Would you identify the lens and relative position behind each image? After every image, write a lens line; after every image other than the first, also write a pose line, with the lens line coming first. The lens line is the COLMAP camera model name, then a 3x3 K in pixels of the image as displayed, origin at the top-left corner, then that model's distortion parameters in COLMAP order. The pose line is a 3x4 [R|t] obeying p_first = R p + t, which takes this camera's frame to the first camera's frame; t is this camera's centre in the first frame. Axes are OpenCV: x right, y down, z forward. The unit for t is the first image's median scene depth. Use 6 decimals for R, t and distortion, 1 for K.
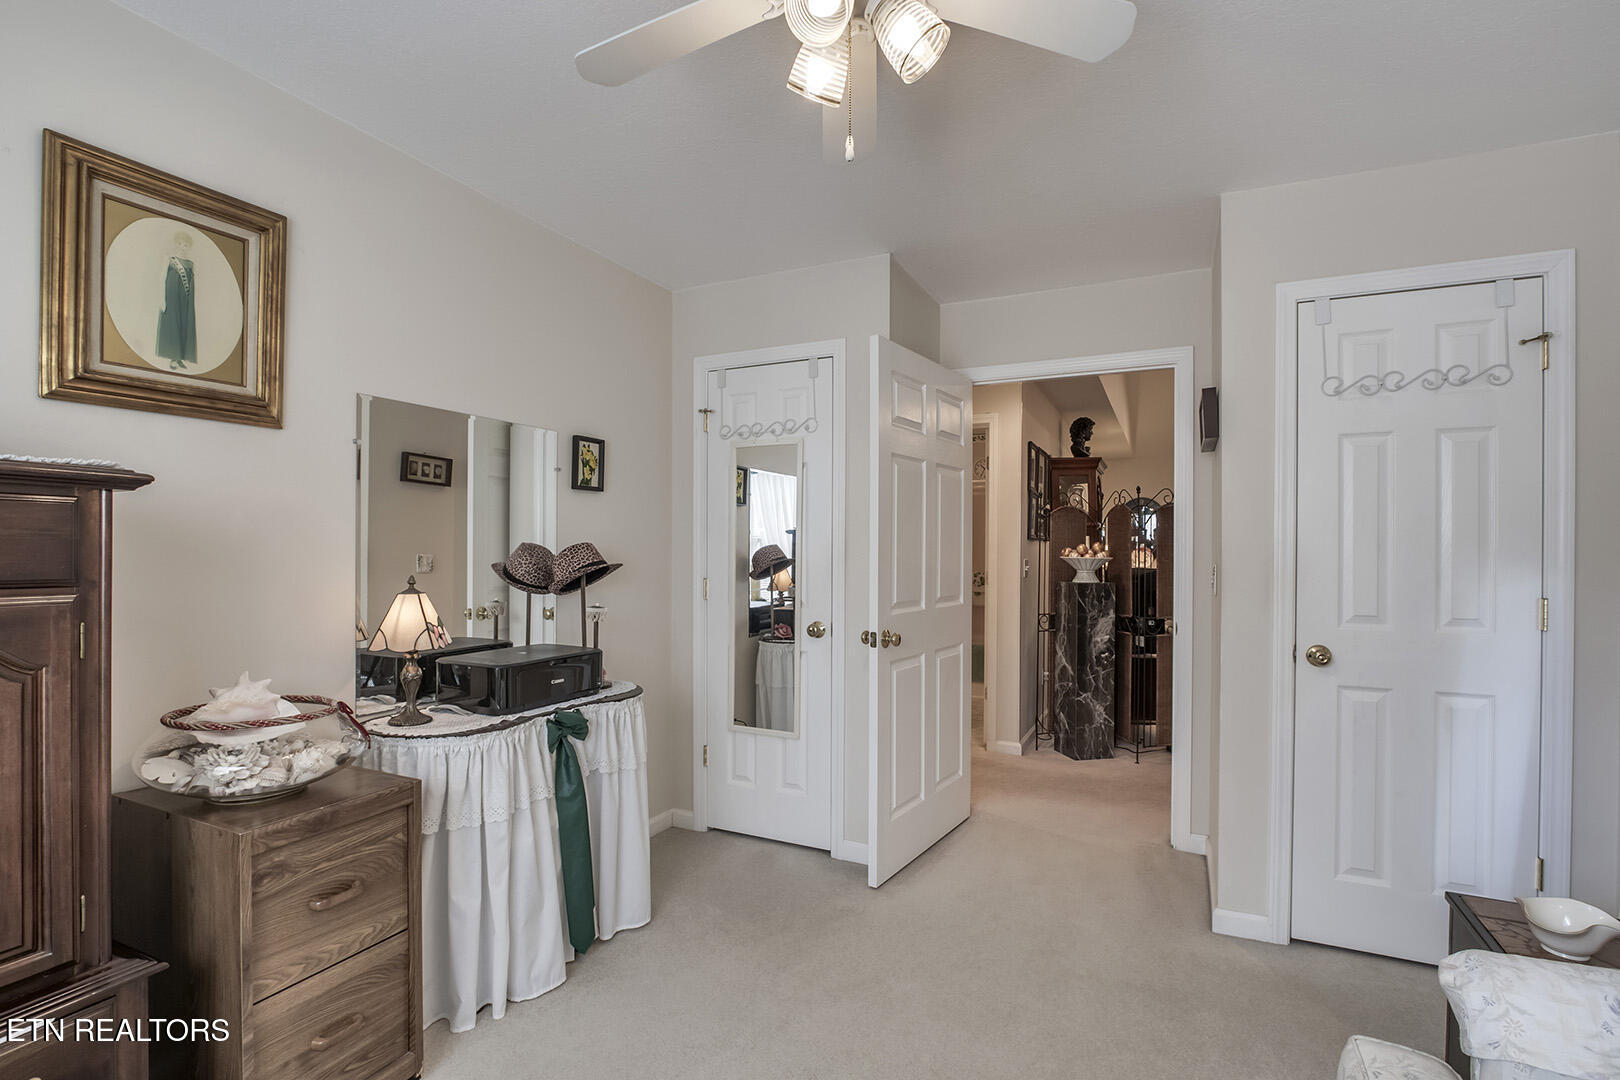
lens RADIAL K [[753.4, 0, 810.2], [0, 753.4, 546.1], [0, 0, 1]] dist [-0.027478, 0.005059]
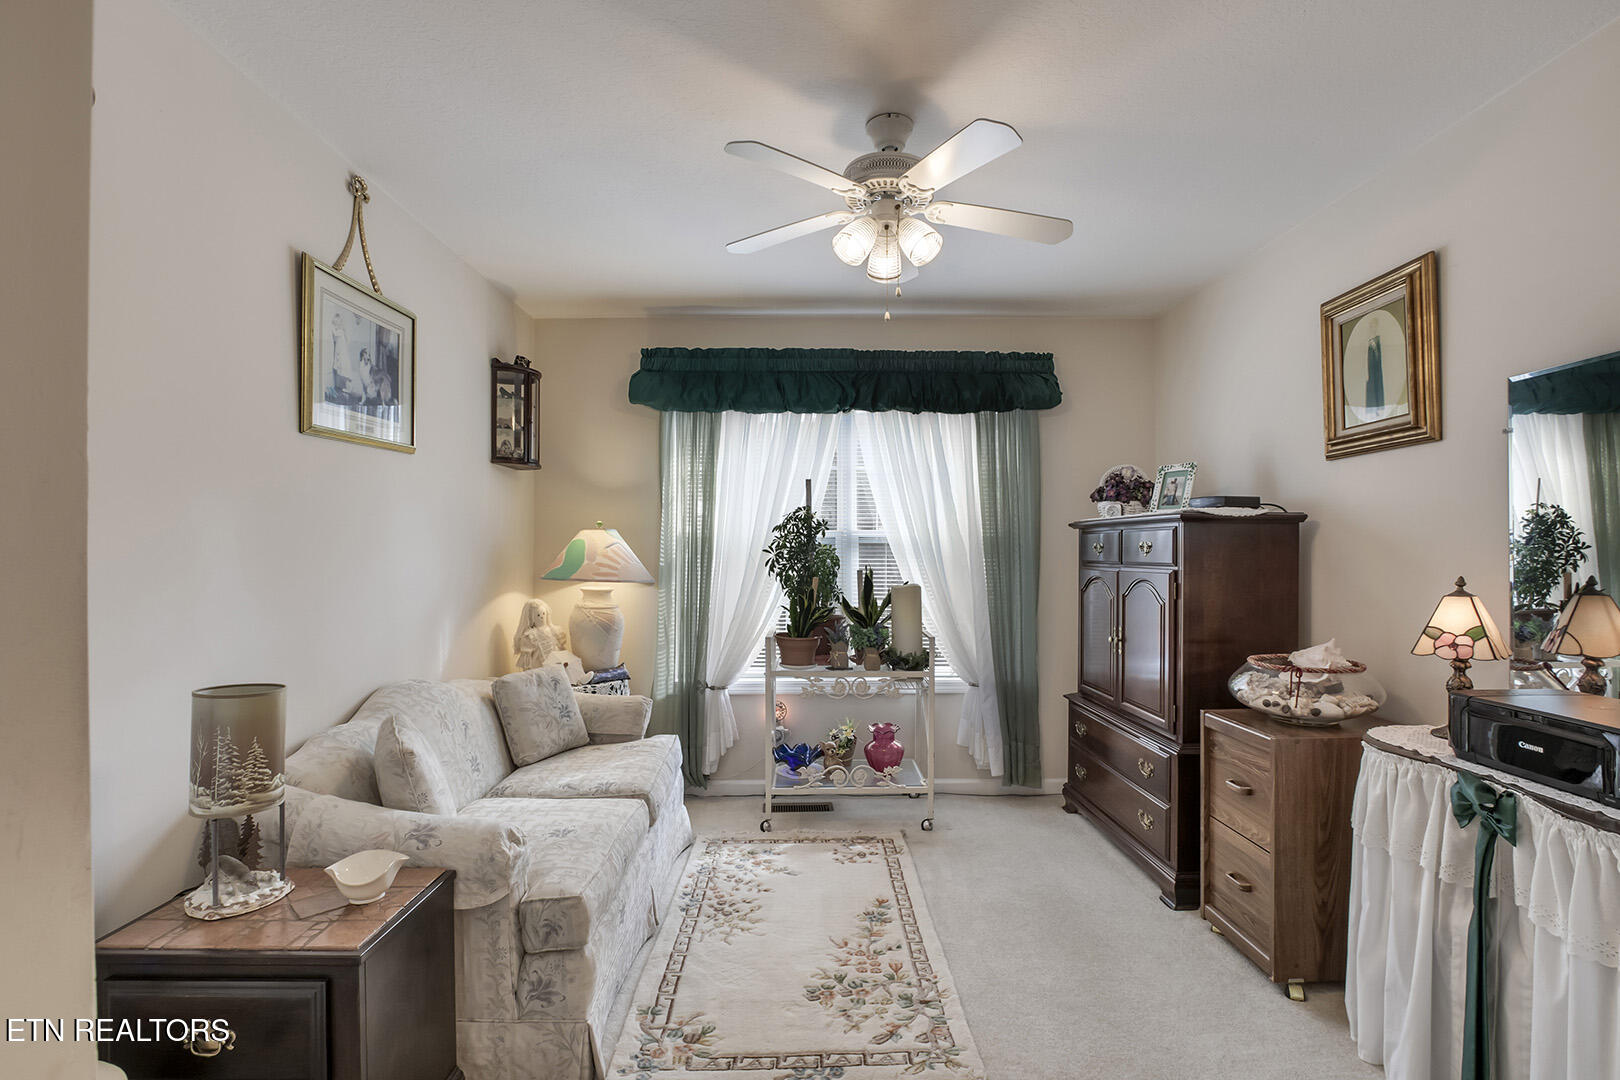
lens RADIAL K [[753.4, 0, 809.4], [0, 753.4, 544.8], [0, 0, 1]] dist [-0.027478, 0.005059]
pose [[-0.904905, -0.018180, -0.425225, 0.564831], [-0.013856, 0.999816, -0.013259, 0.024262], [0.425388, -0.006107, -0.904991, 1.486058]]
